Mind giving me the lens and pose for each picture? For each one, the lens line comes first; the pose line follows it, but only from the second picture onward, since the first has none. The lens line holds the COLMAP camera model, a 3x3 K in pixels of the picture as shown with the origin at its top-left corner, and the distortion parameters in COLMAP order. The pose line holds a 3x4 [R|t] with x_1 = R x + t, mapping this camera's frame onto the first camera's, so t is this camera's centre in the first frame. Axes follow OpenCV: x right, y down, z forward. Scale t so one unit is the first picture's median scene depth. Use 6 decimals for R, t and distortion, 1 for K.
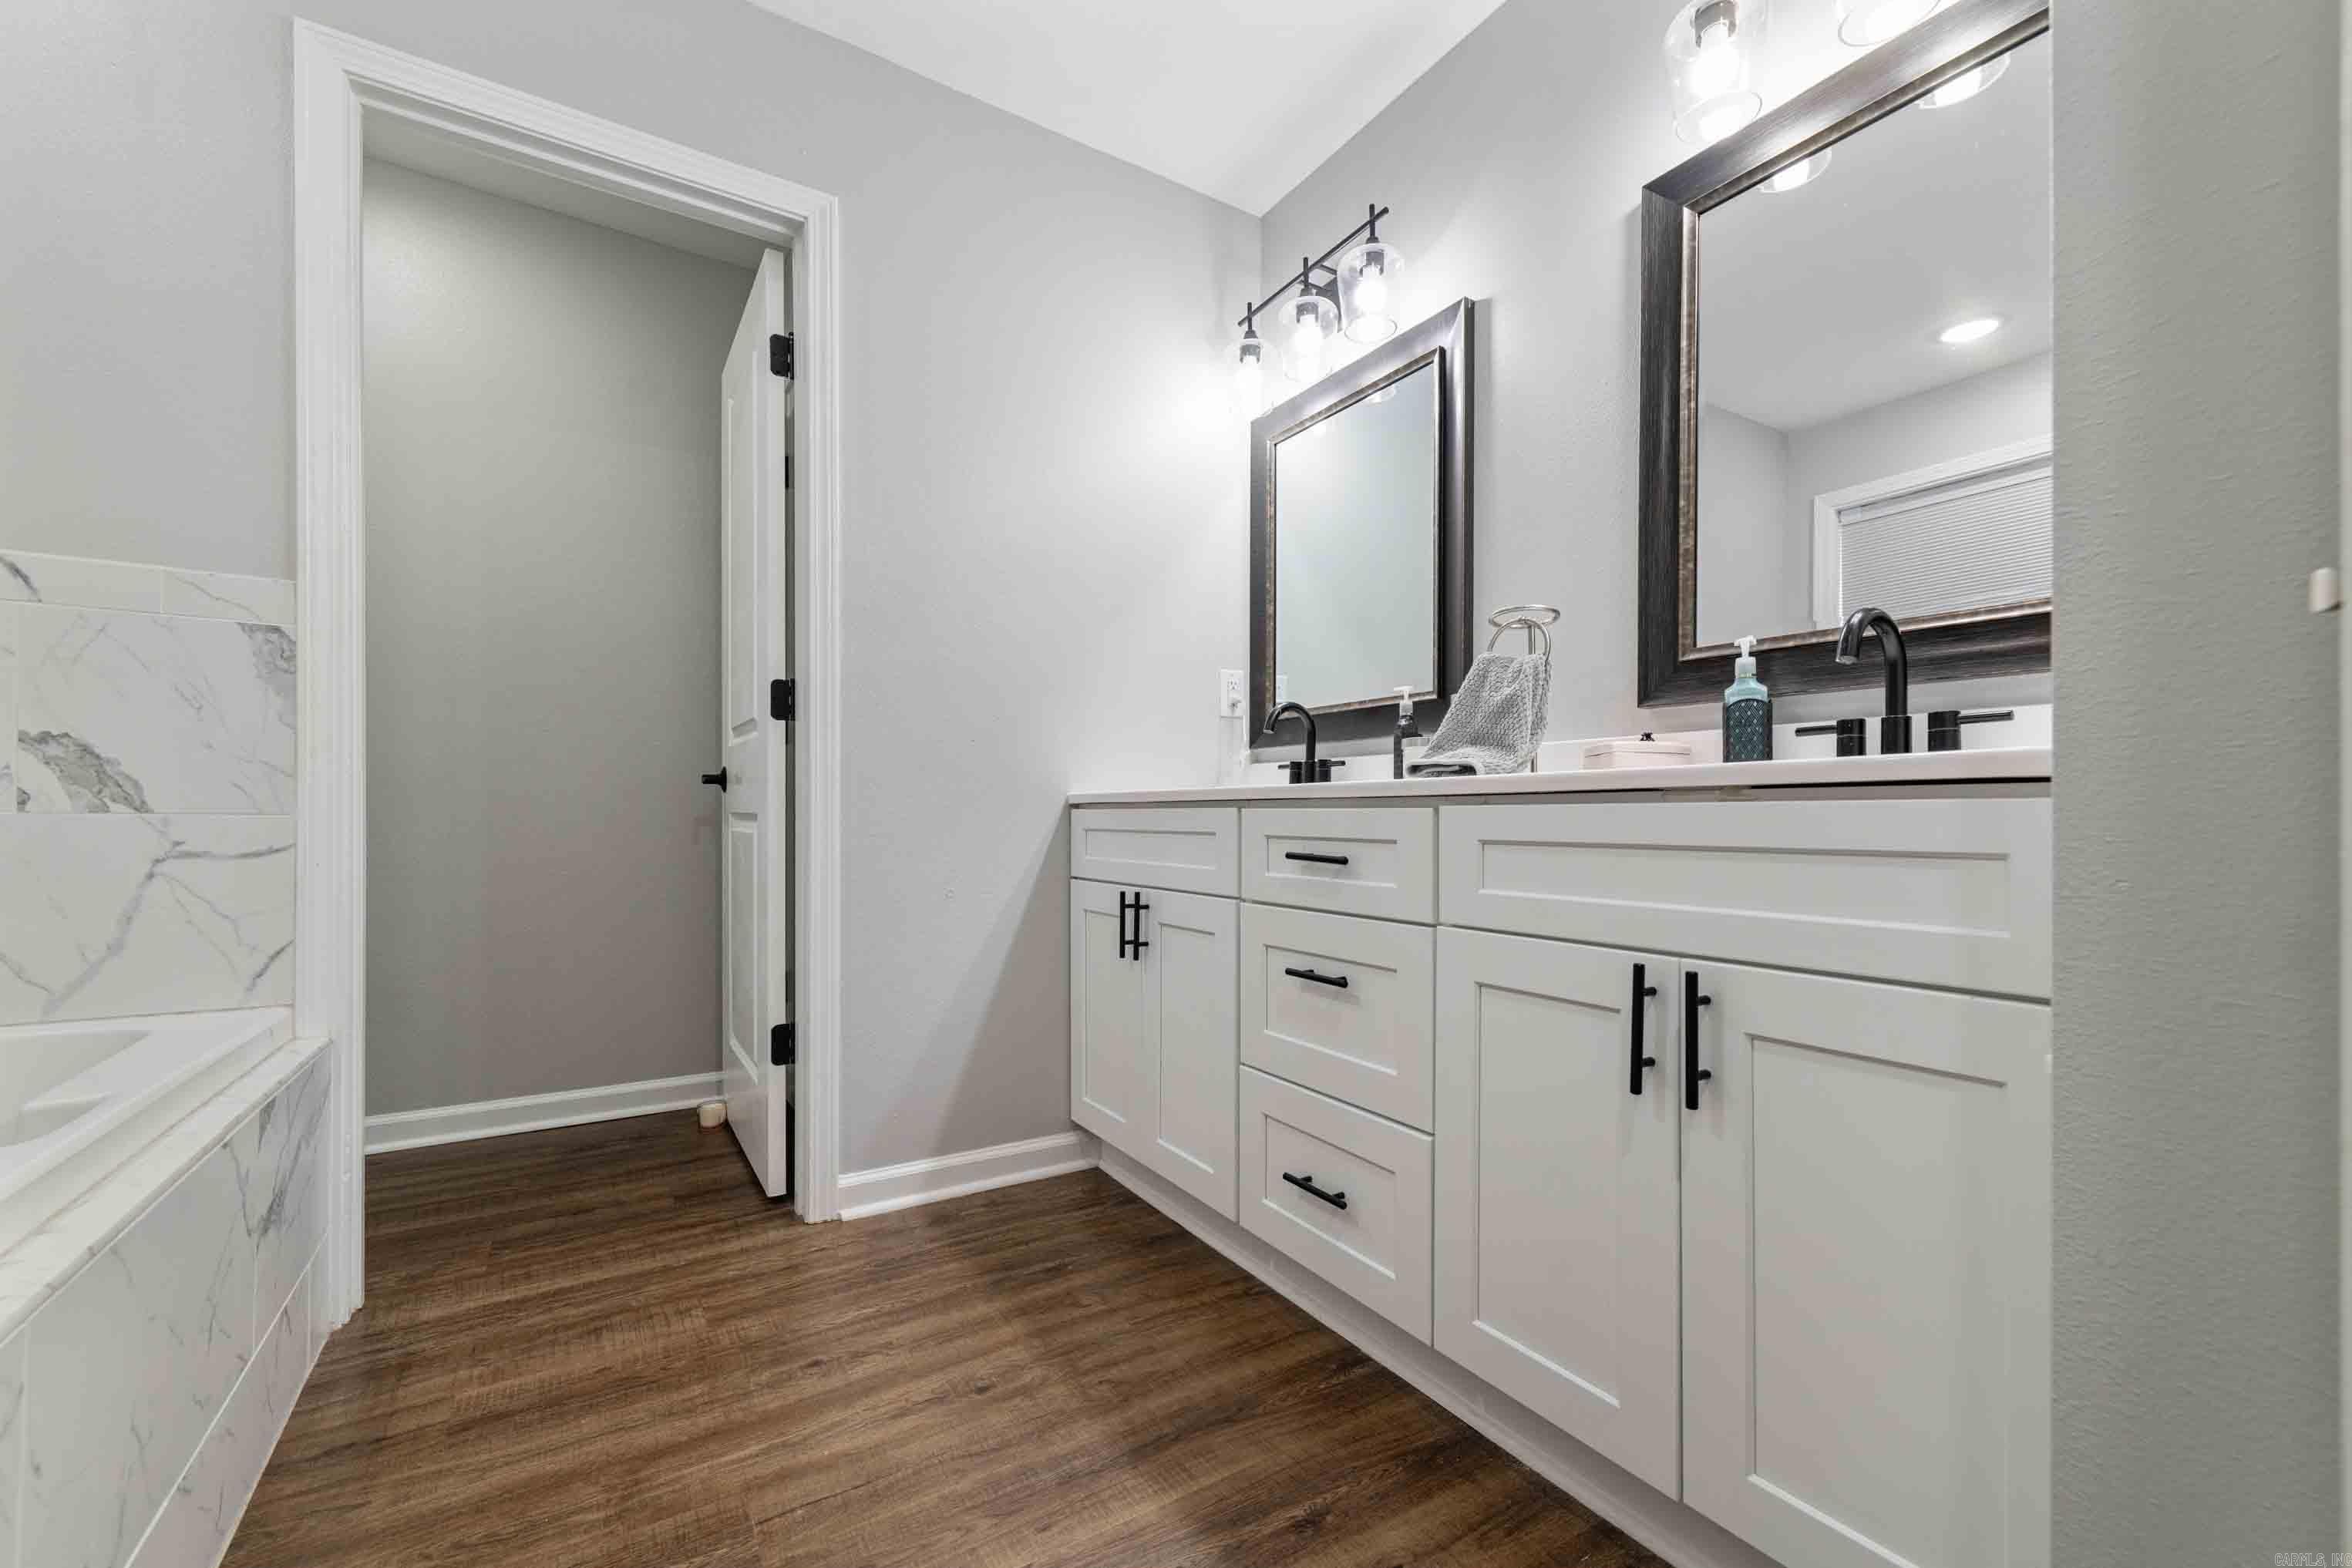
lens RADIAL K [[951.6, 0, 1174.1], [0, 951.6, 814.2], [0, 0, 1]] dist [0.015897, -0.005671]
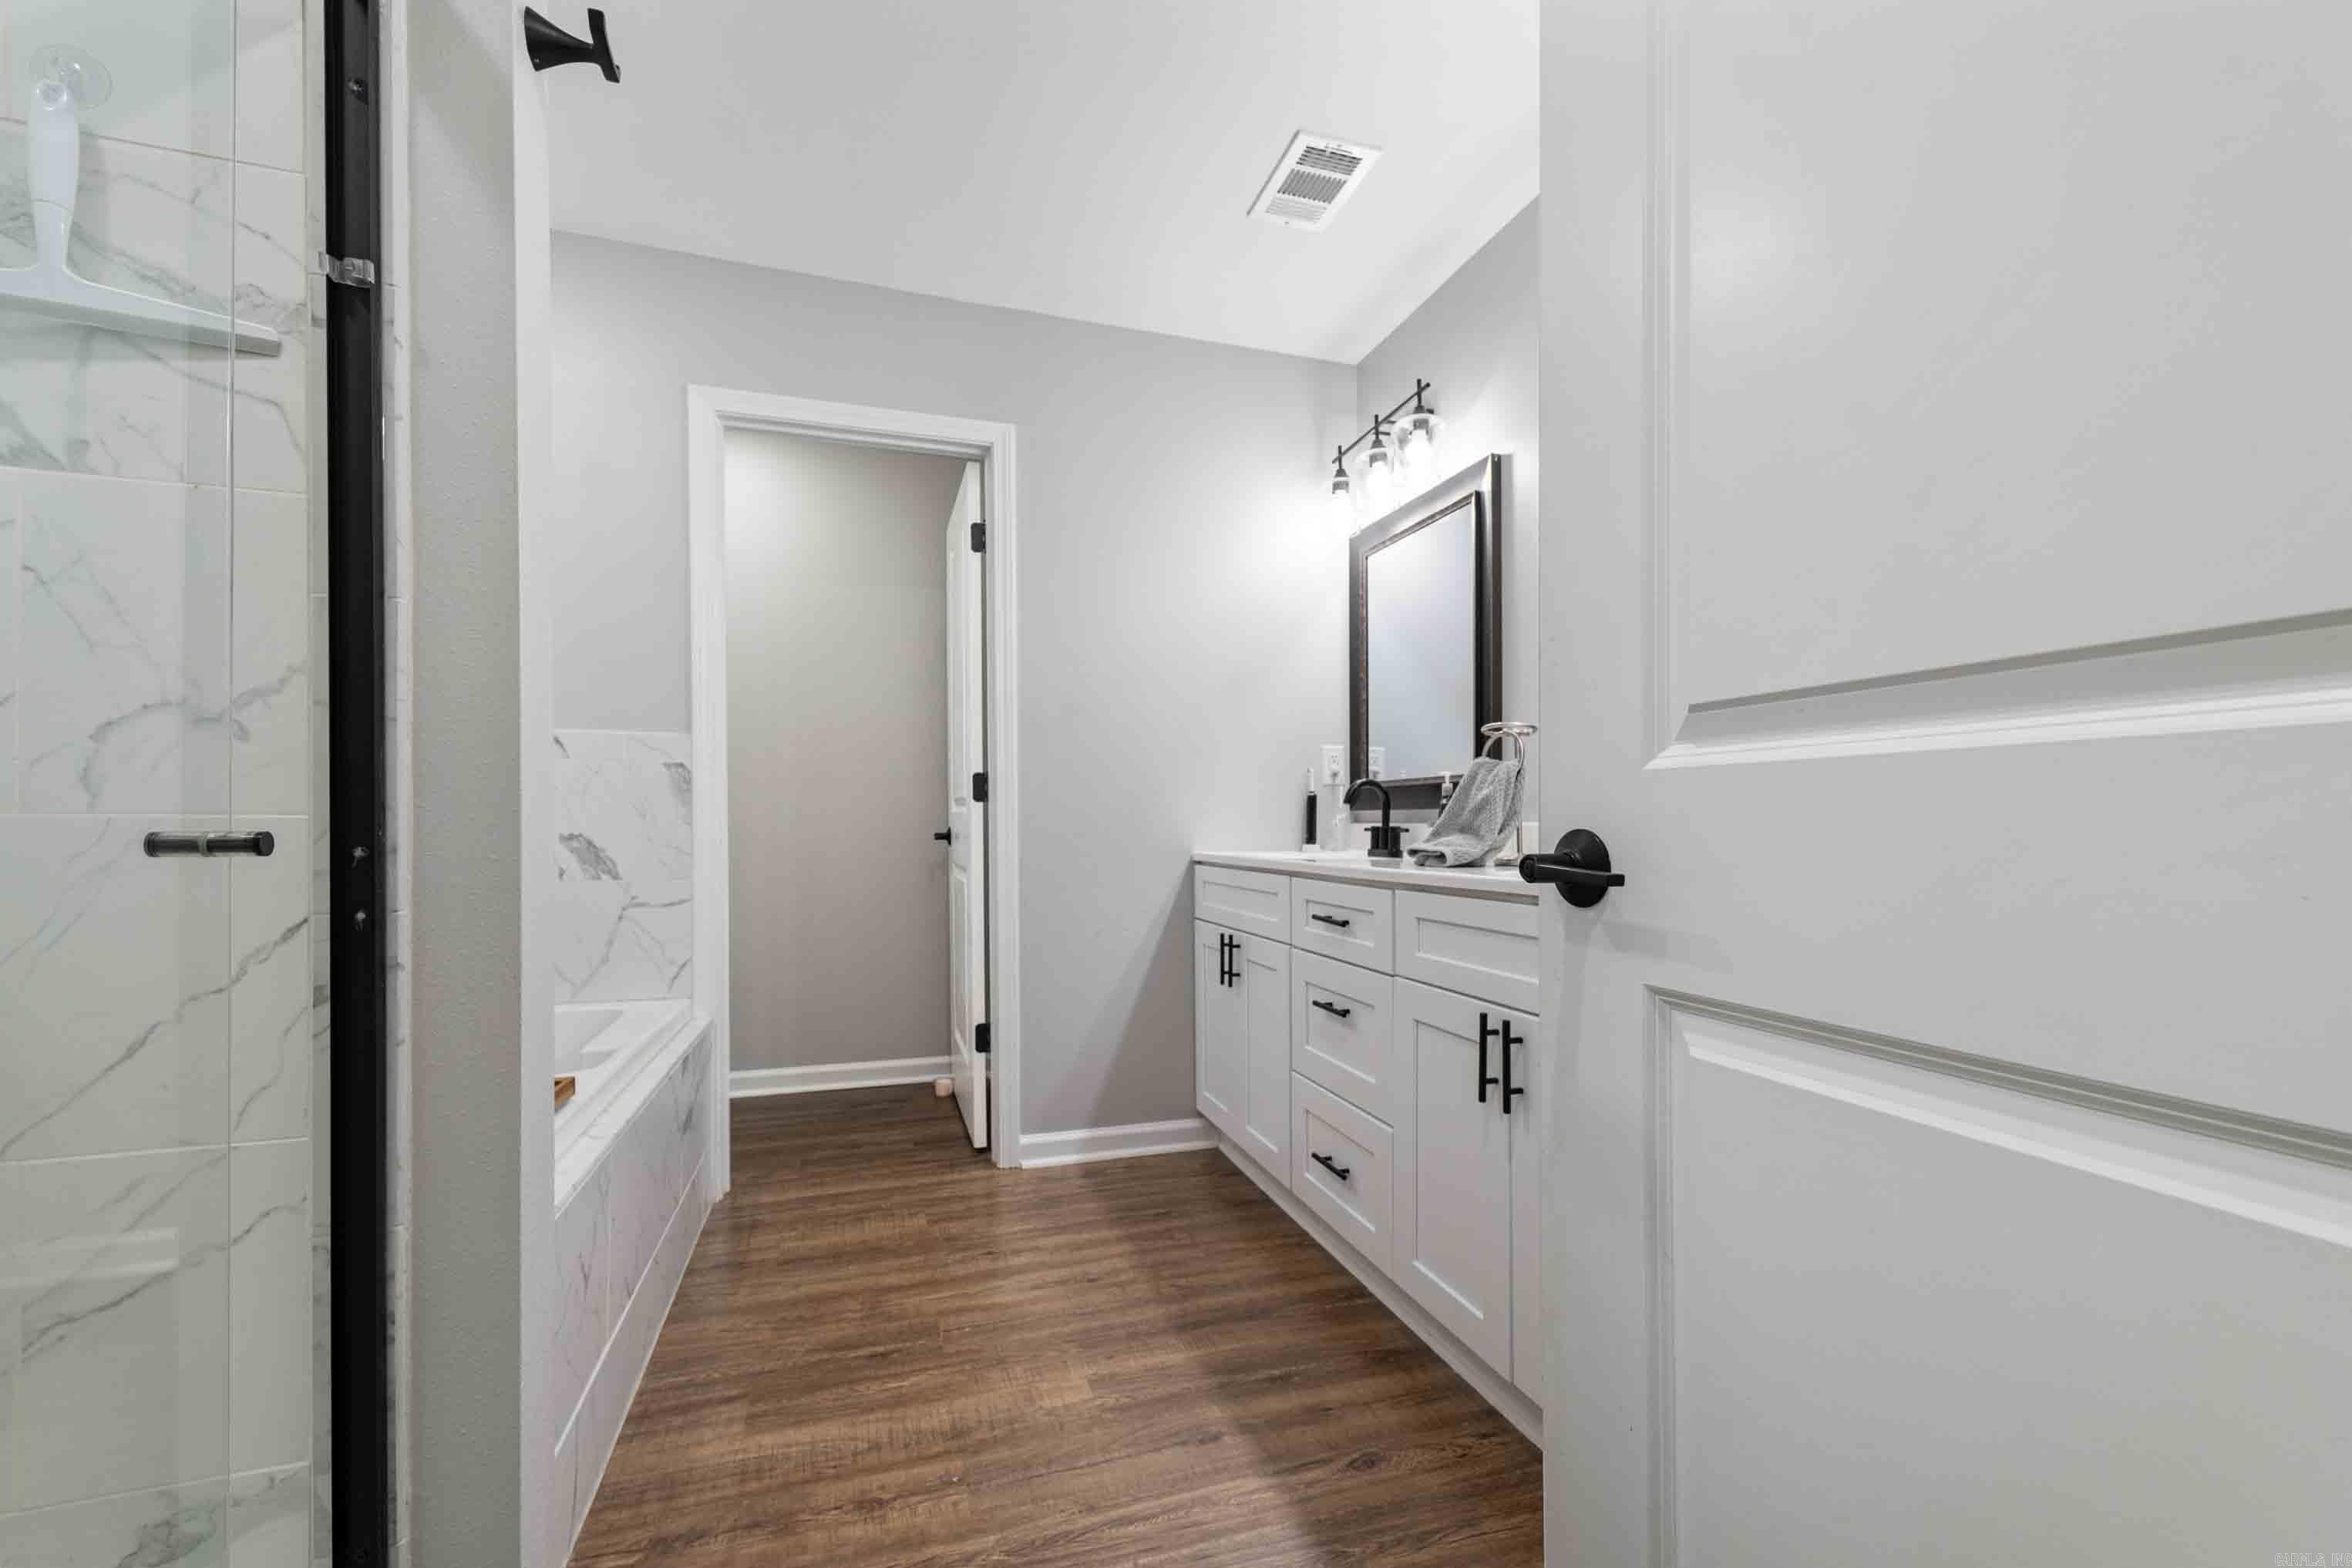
lens RADIAL K [[948.4, 0, 1168.9], [0, 948.4, 826.1], [0, 0, 1]] dist [0.001803, -0.000084]
pose [[0.969062, -0.005005, -0.246765, 0.222711], [0.006120, 0.999974, 0.003752, -0.079802], [0.246740, -0.005146, 0.969068, -0.303163]]
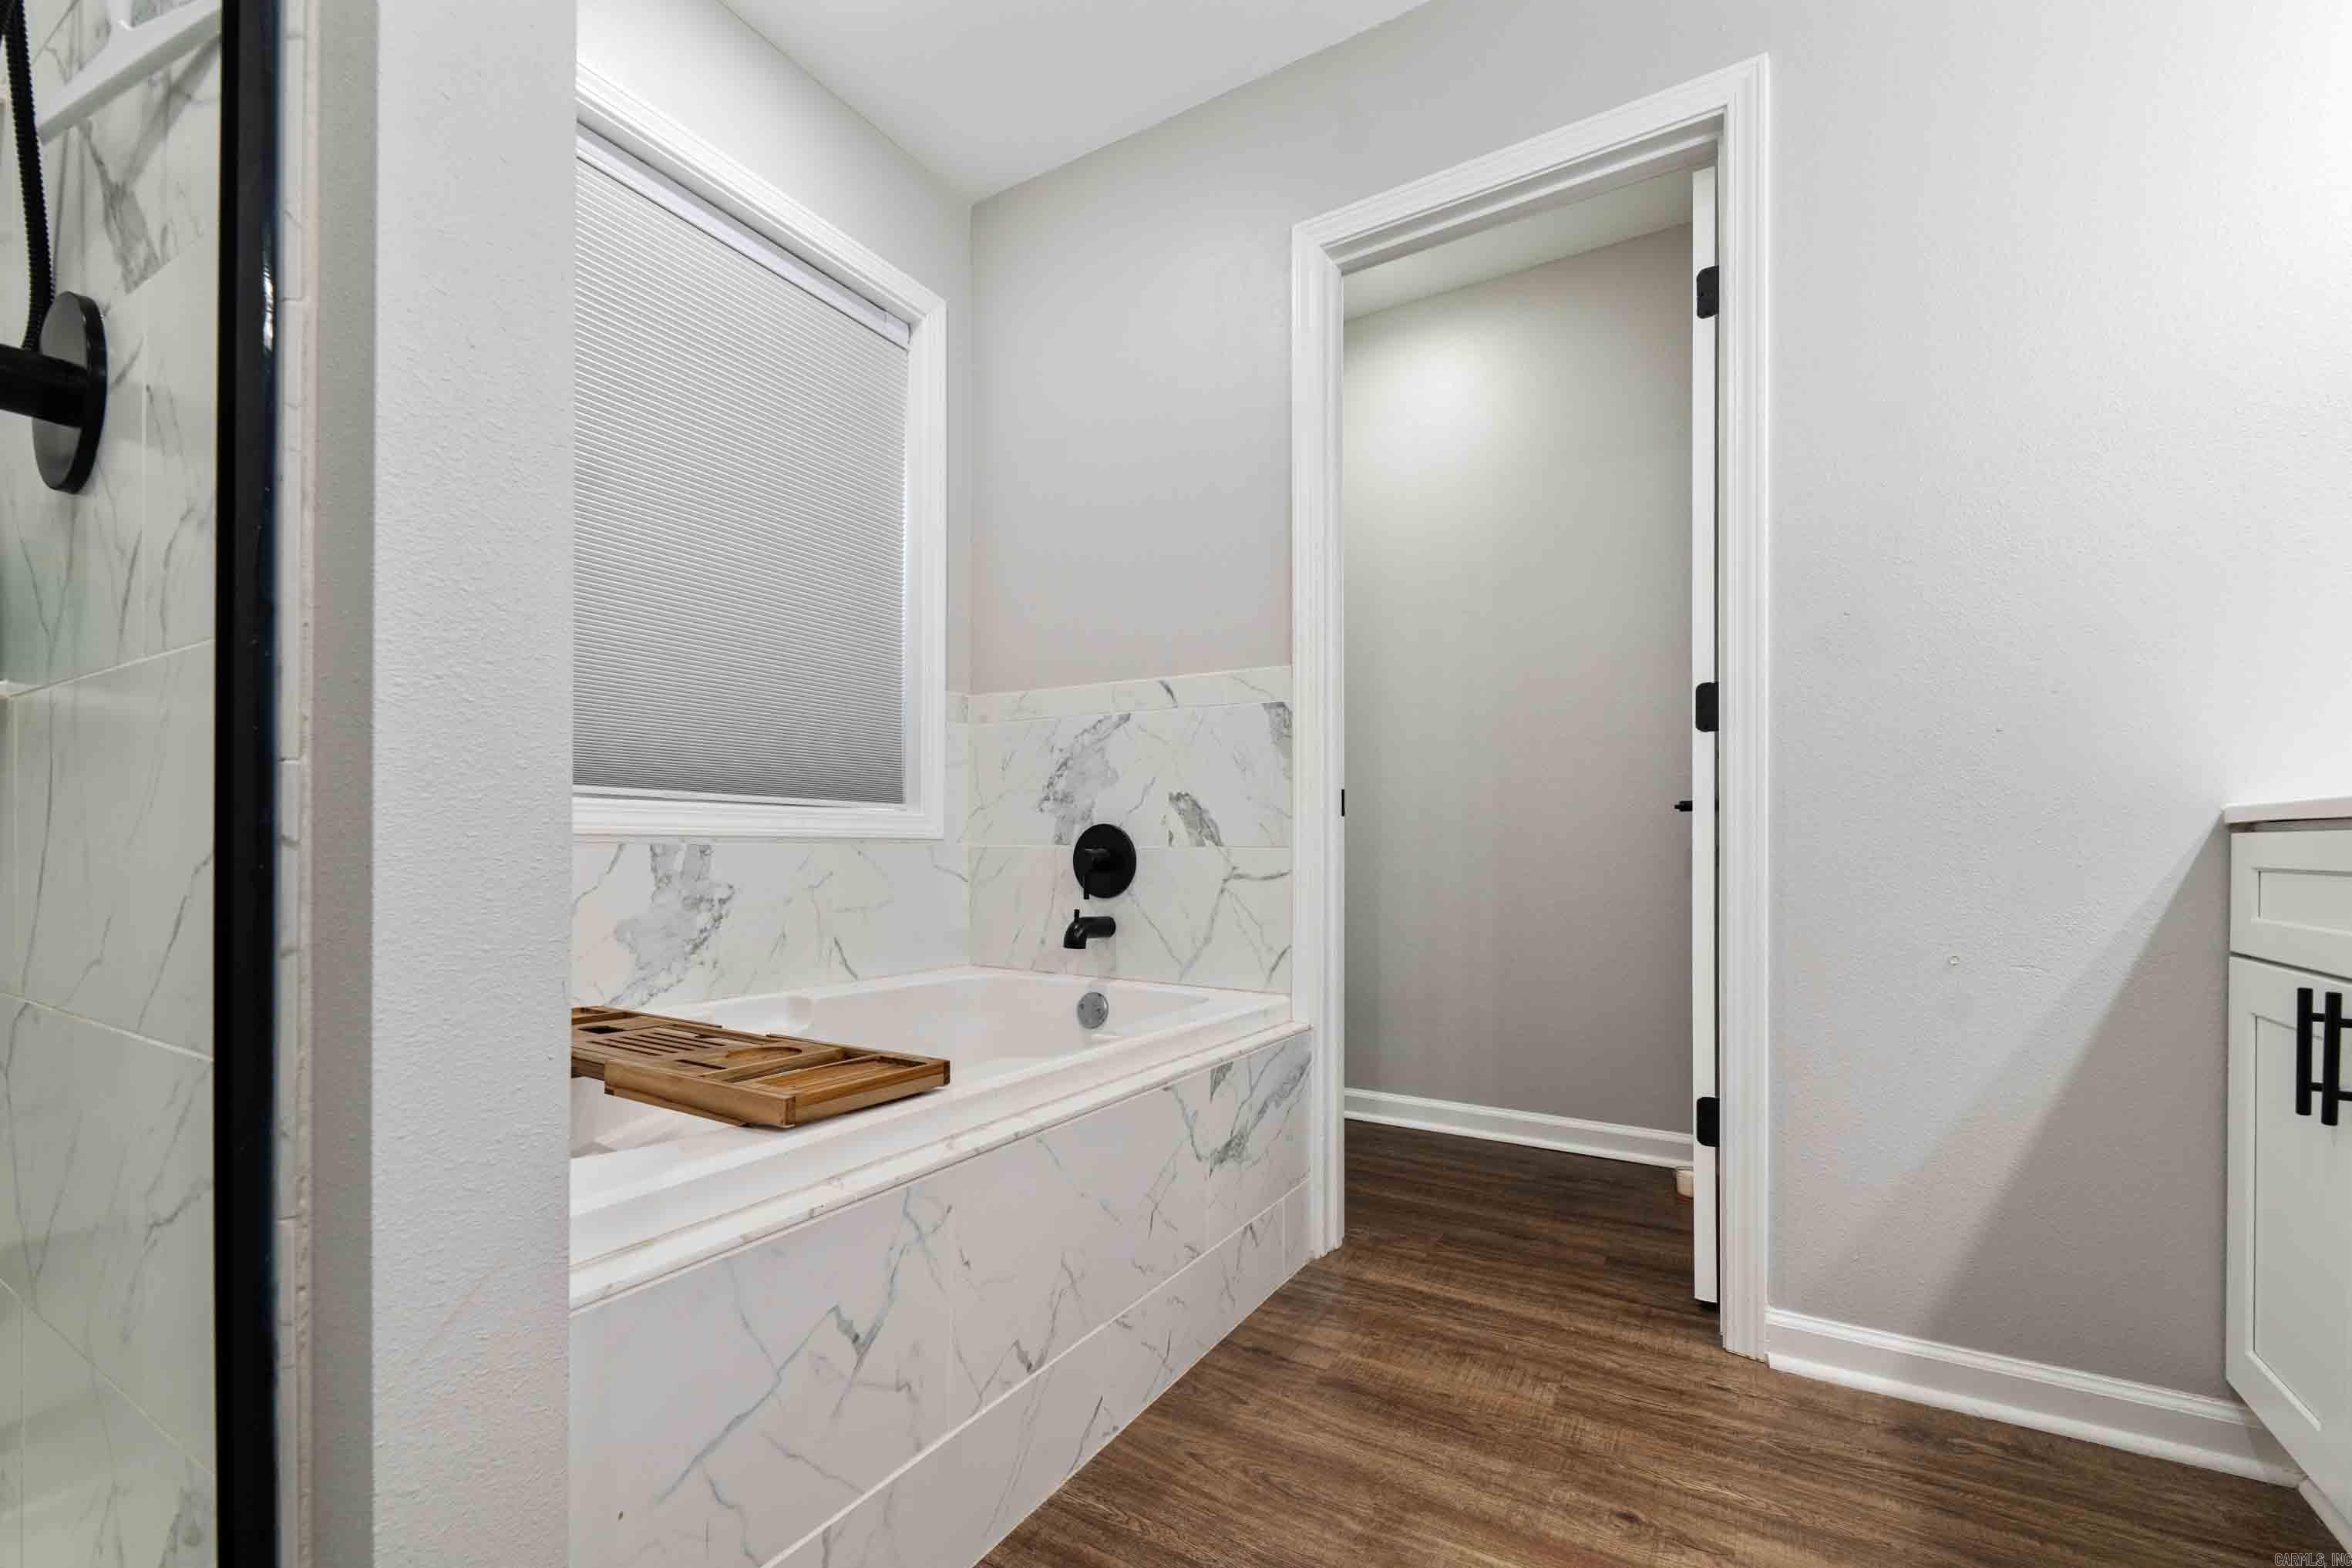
lens RADIAL K [[974.7, 0, 1176.7], [0, 974.7, 856.6], [0, 0, 1]] dist [0.001008, -0.004568]
pose [[0.451040, 0.003413, -0.892497, 0.160238], [0.004016, 0.999975, 0.005853, 0.004369], [0.892495, -0.006225, 0.451015, 0.243471]]
